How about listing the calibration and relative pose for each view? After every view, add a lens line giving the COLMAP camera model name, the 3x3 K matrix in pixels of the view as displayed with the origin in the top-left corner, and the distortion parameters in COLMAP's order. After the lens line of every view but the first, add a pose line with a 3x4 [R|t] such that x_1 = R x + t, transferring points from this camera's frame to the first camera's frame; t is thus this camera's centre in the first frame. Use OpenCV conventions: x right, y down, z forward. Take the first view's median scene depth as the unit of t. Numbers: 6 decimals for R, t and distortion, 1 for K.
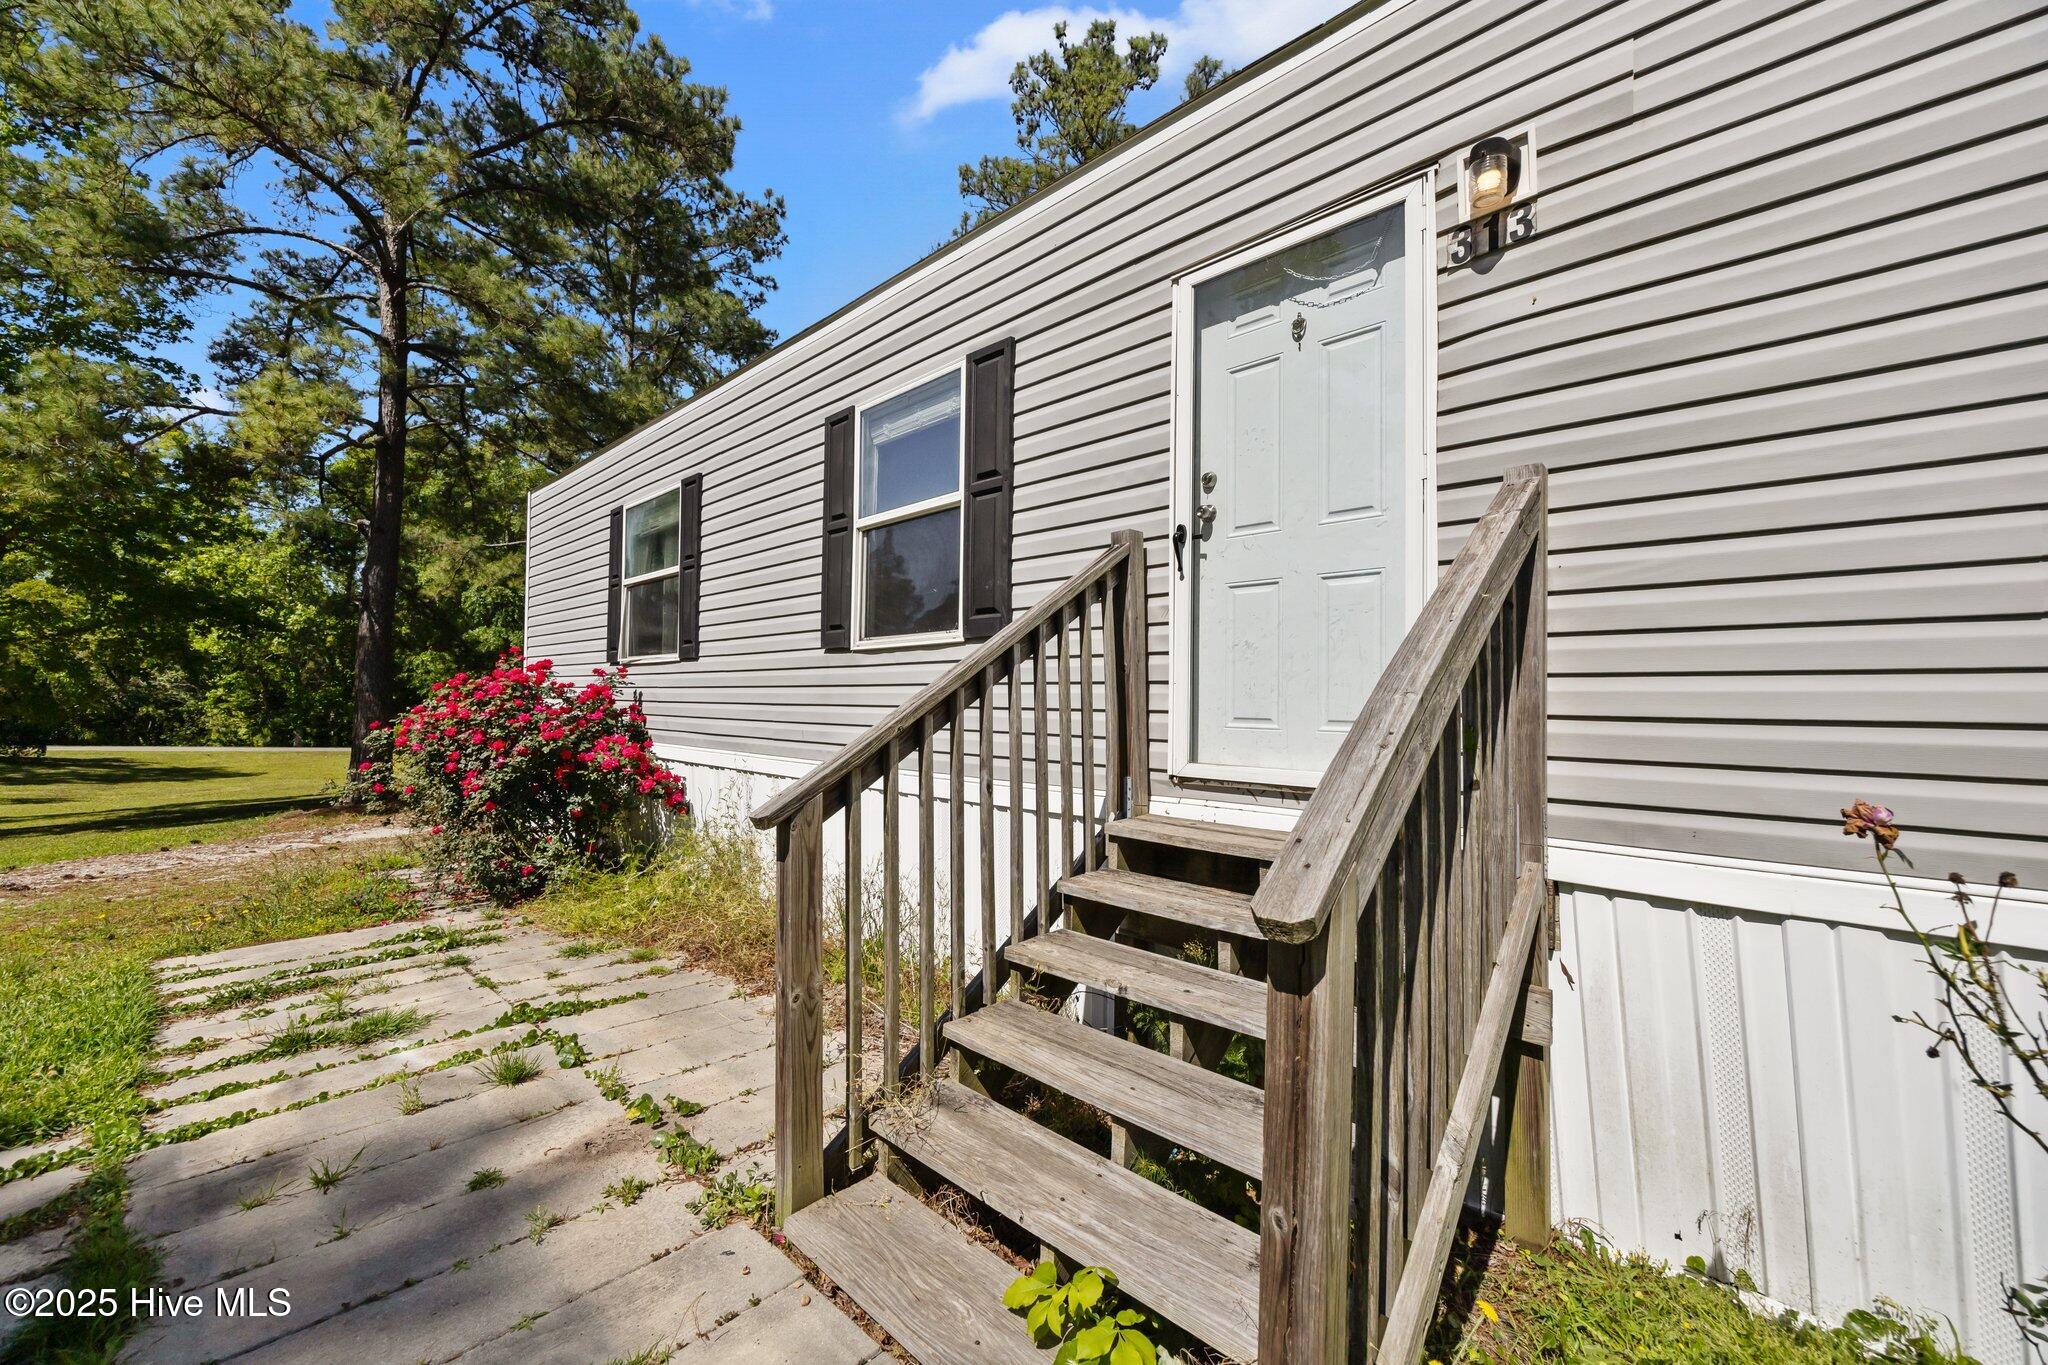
lens RADIAL K [[789.2, 0, 1016.0], [0, 789.2, 695.6], [0, 0, 1]] dist [-0.000287, 0.000275]
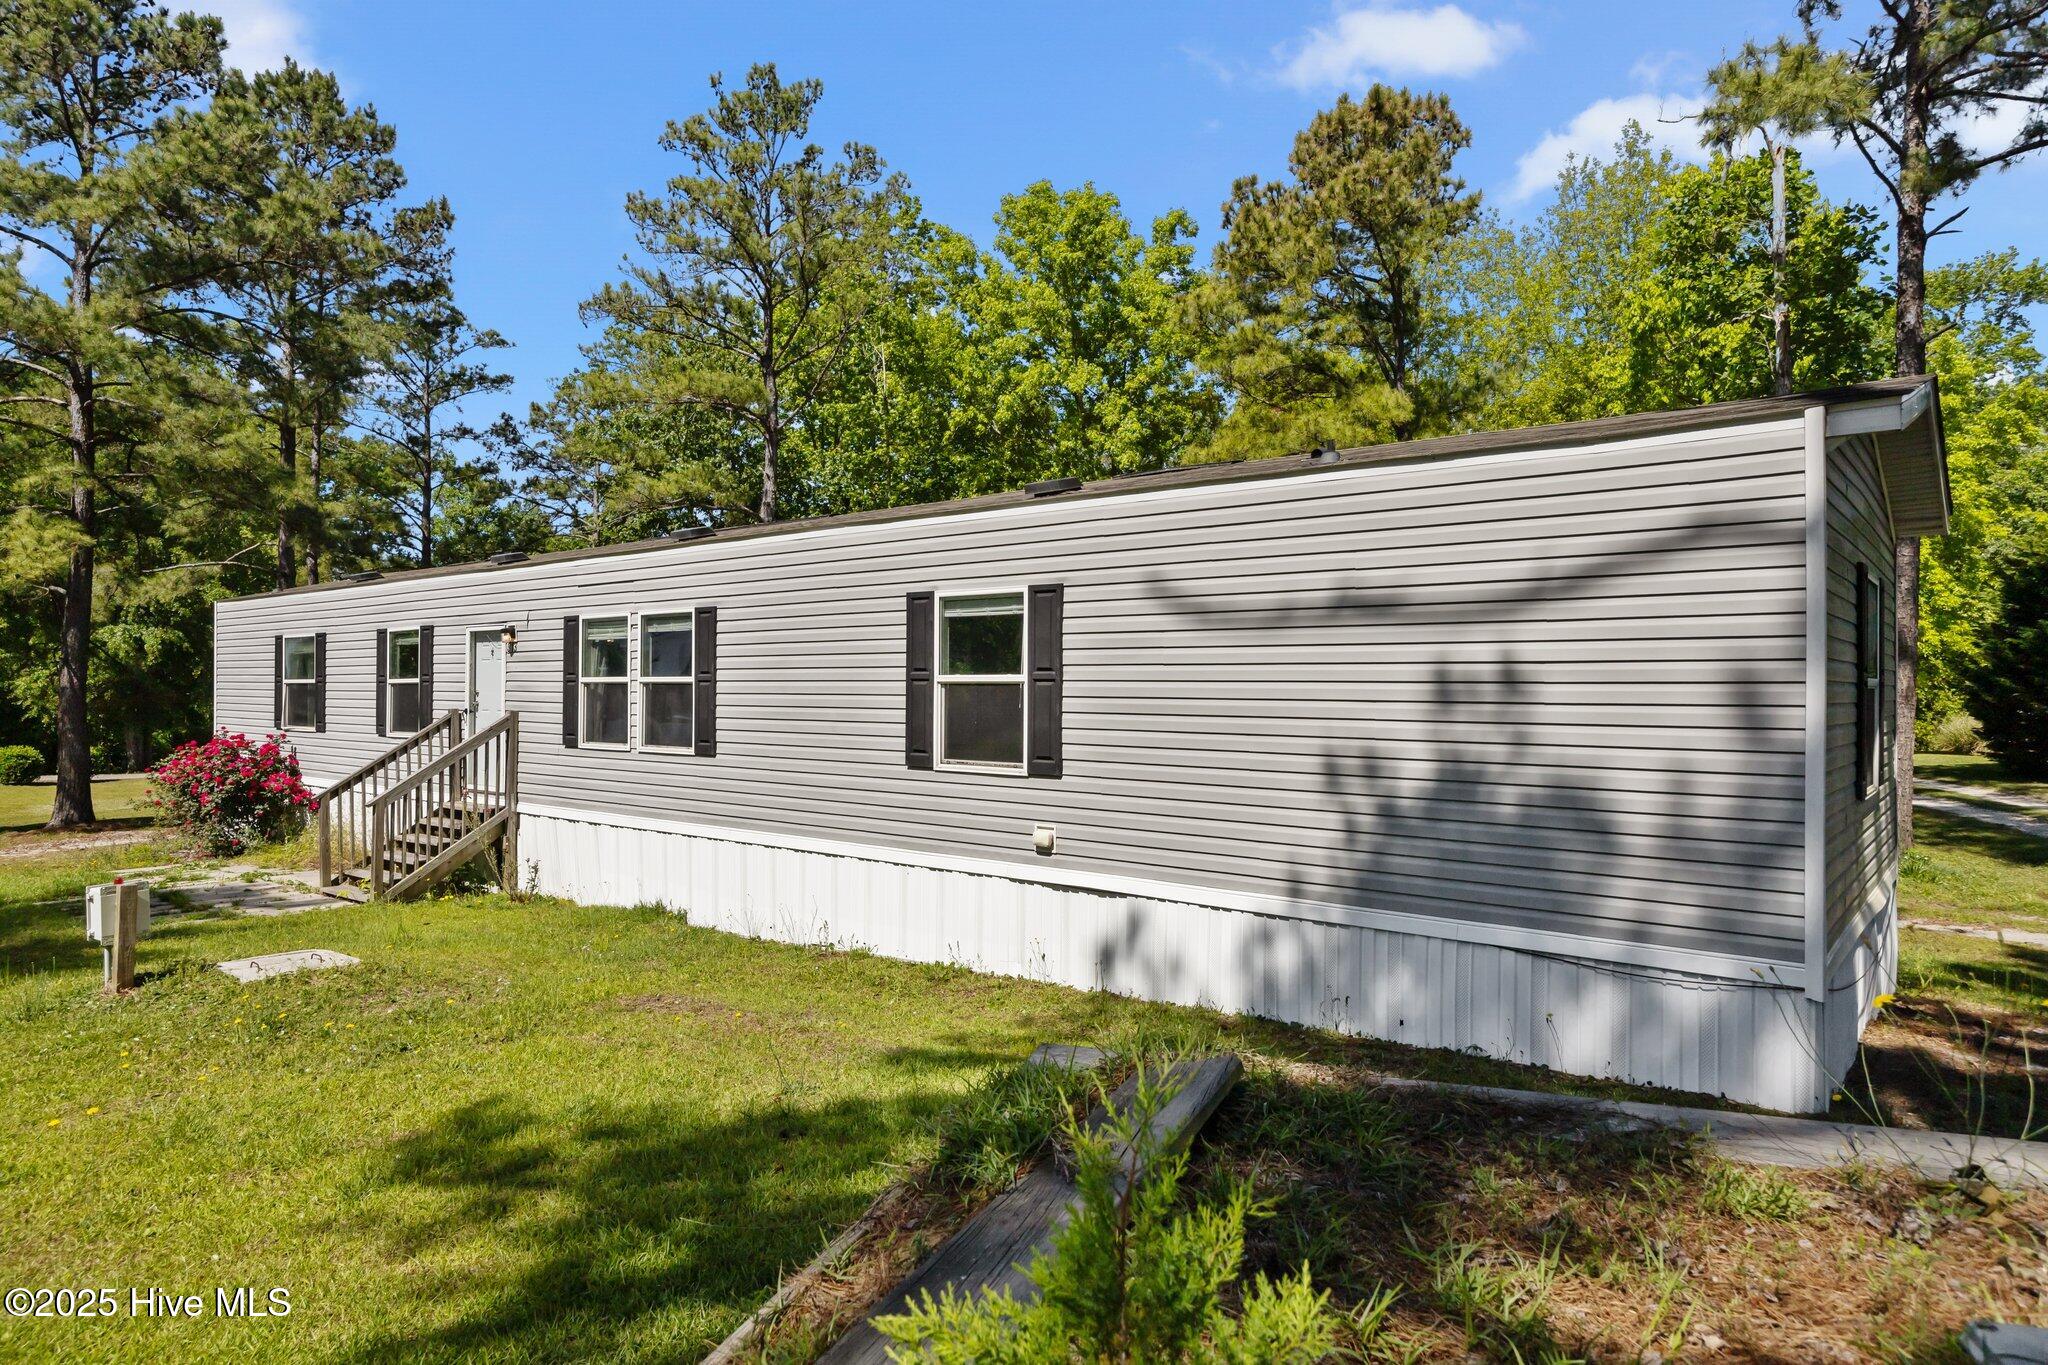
lens RADIAL K [[1217.9, 0, 1025.8], [0, 1217.9, 697.3], [0, 0, 1]] dist [-0.001025, -0.000138]
pose [[0.997022, -0.010116, 0.076449, 1.060429], [0.008861, 0.999821, 0.016742, -0.165844], [-0.076604, -0.016015, 0.996933, -2.058185]]
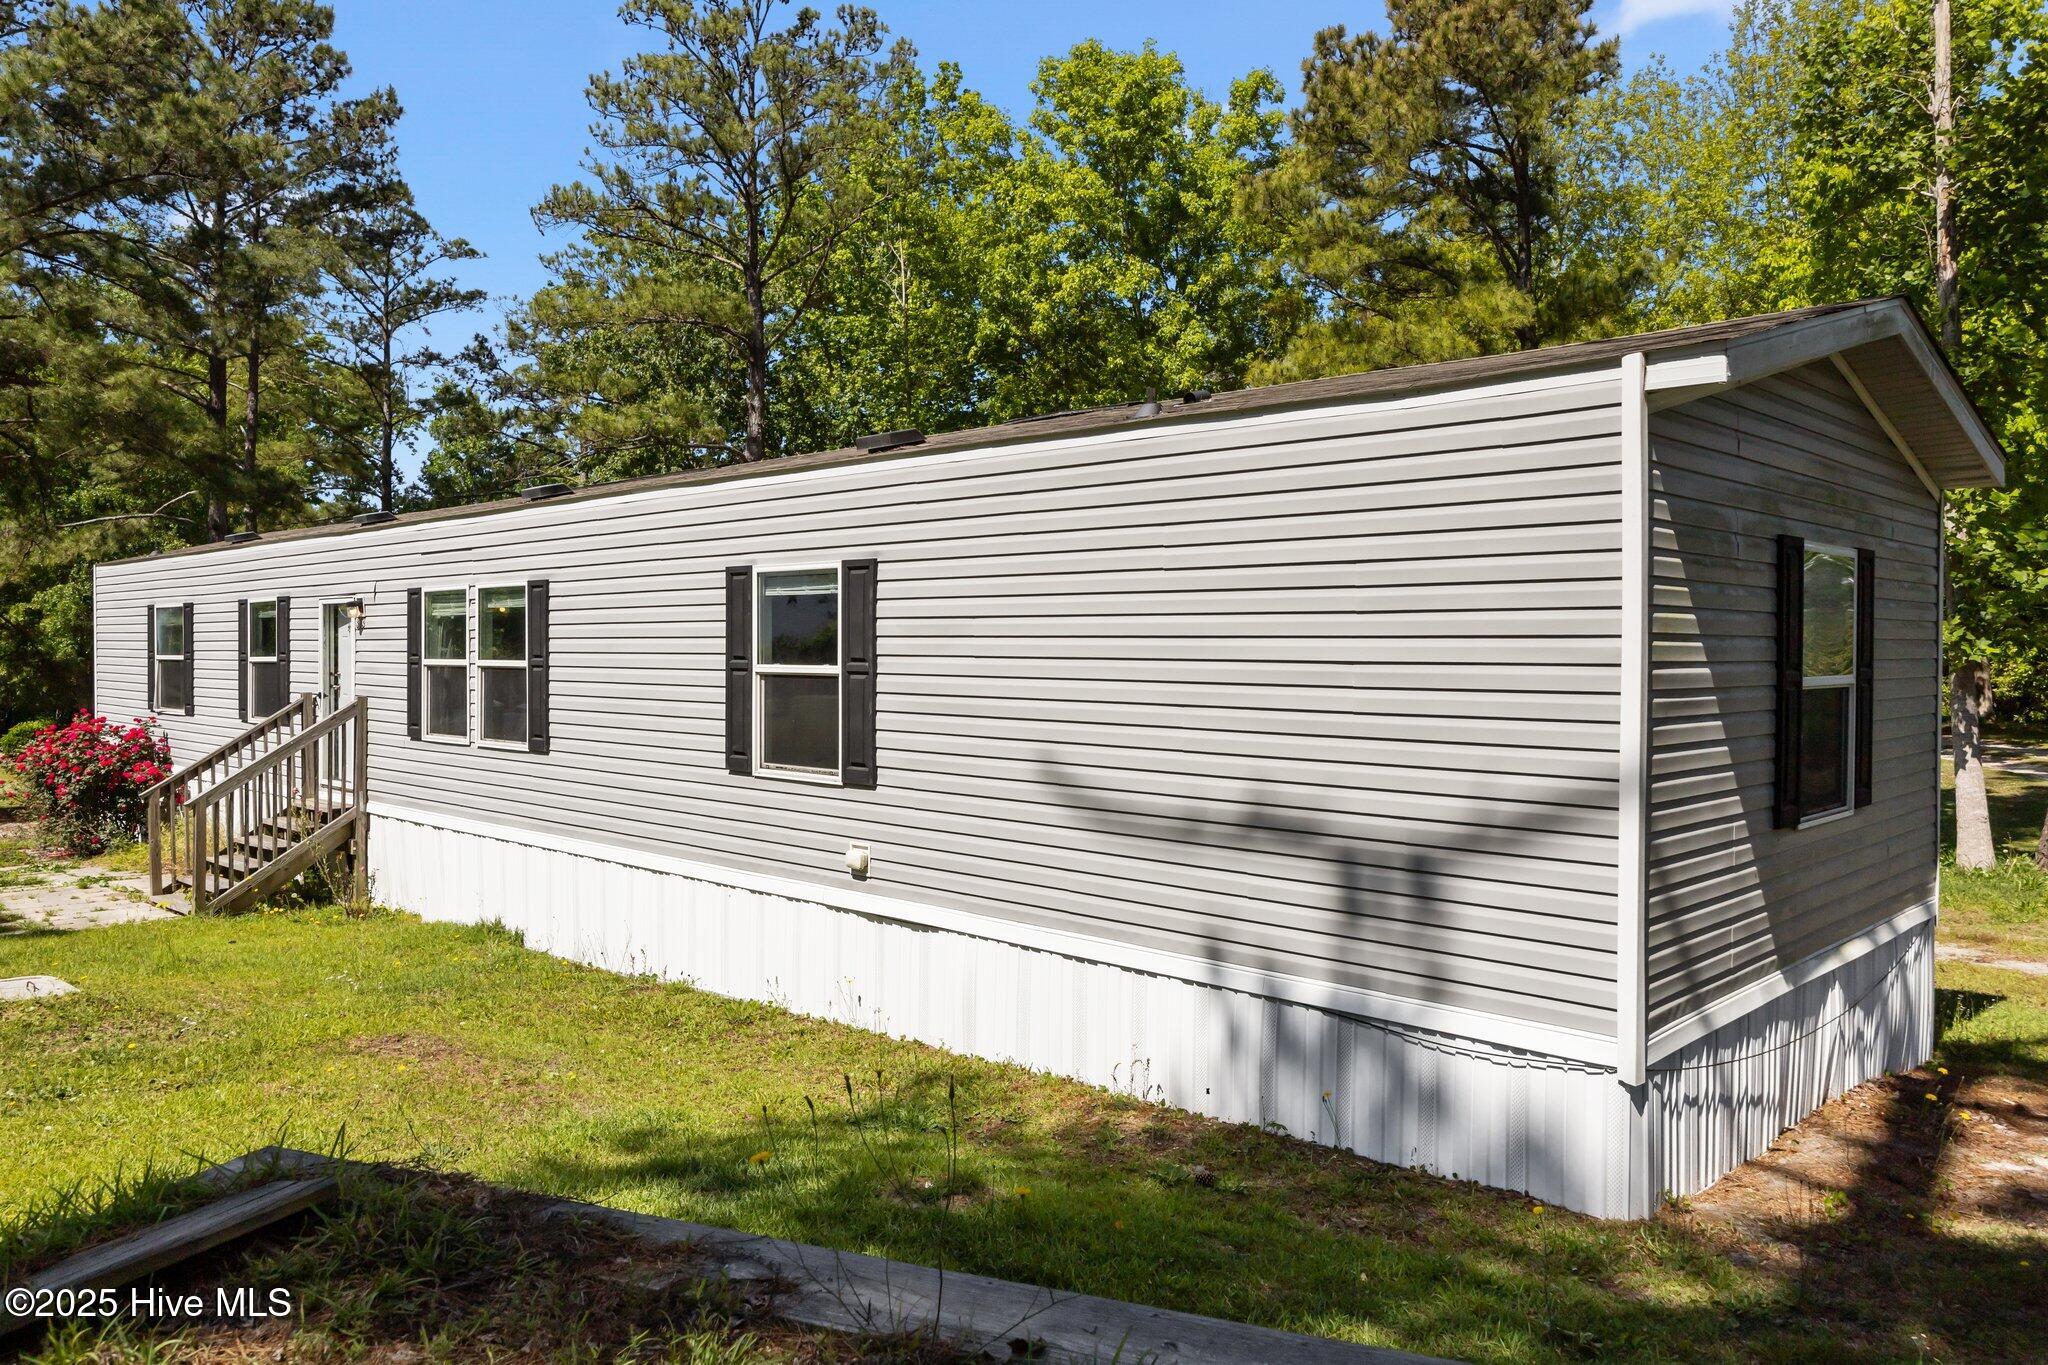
lens RADIAL K [[1467.0, 0, 1021.5], [0, 1467.0, 687.8], [0, 0, 1]] dist [-0.004393, -0.002131]
pose [[0.999899, -0.010660, -0.009397, 1.389513], [0.010993, 0.999290, 0.036043, -0.200173], [0.009006, -0.036142, 0.999306, -2.092747]]
